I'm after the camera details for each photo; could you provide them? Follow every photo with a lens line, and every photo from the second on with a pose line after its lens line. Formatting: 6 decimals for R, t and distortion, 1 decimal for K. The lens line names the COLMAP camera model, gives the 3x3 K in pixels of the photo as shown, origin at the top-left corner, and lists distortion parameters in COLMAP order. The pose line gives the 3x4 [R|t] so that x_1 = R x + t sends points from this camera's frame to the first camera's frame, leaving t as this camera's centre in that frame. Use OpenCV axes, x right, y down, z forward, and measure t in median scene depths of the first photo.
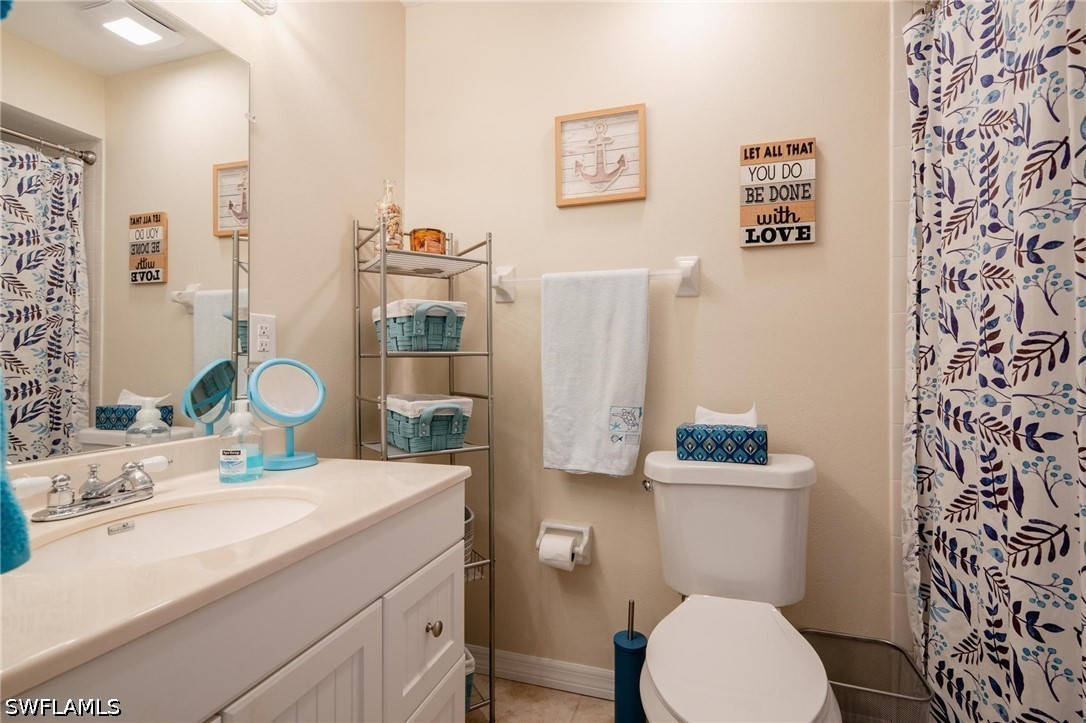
lens RADIAL K [[527.2, 0, 547.6], [0, 527.2, 361.7], [0, 0, 1]] dist [0.005293, 0.000611]
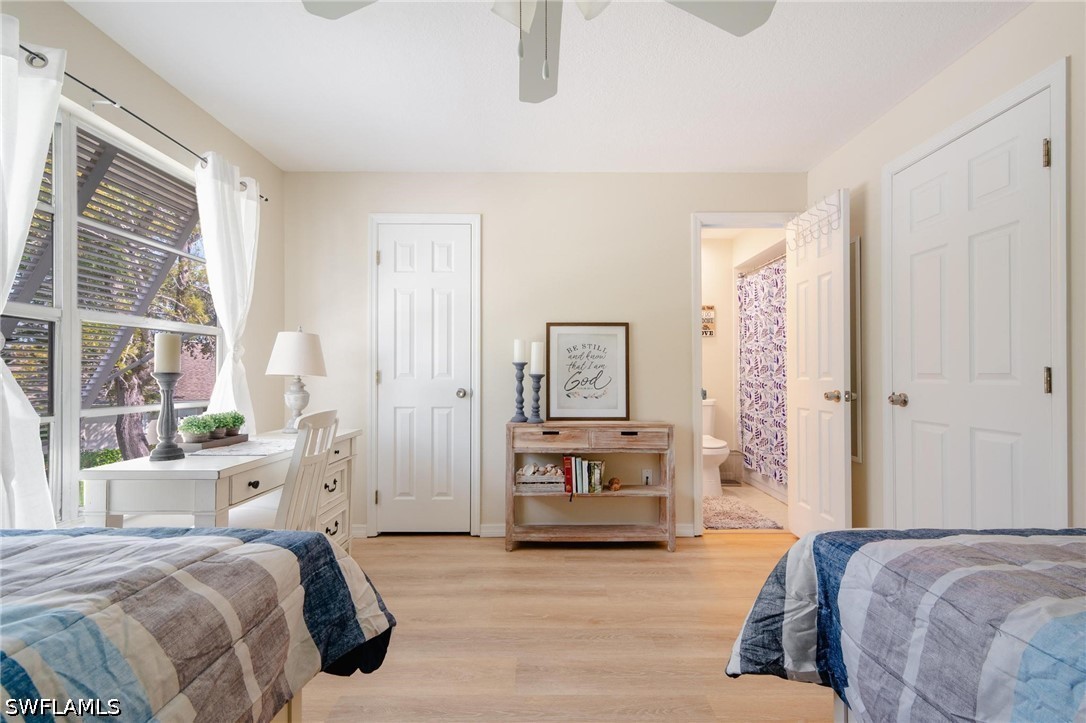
lens RADIAL K [[527.2, 0, 540.2], [0, 527.2, 365.8], [0, 0, 1]] dist [0.005293, 0.000611]
pose [[0.955759, 0.005684, 0.294097, -1.795439], [-0.002997, 0.999950, -0.009586, 0.003321], [-0.294137, 0.008281, 0.955727, -2.202946]]
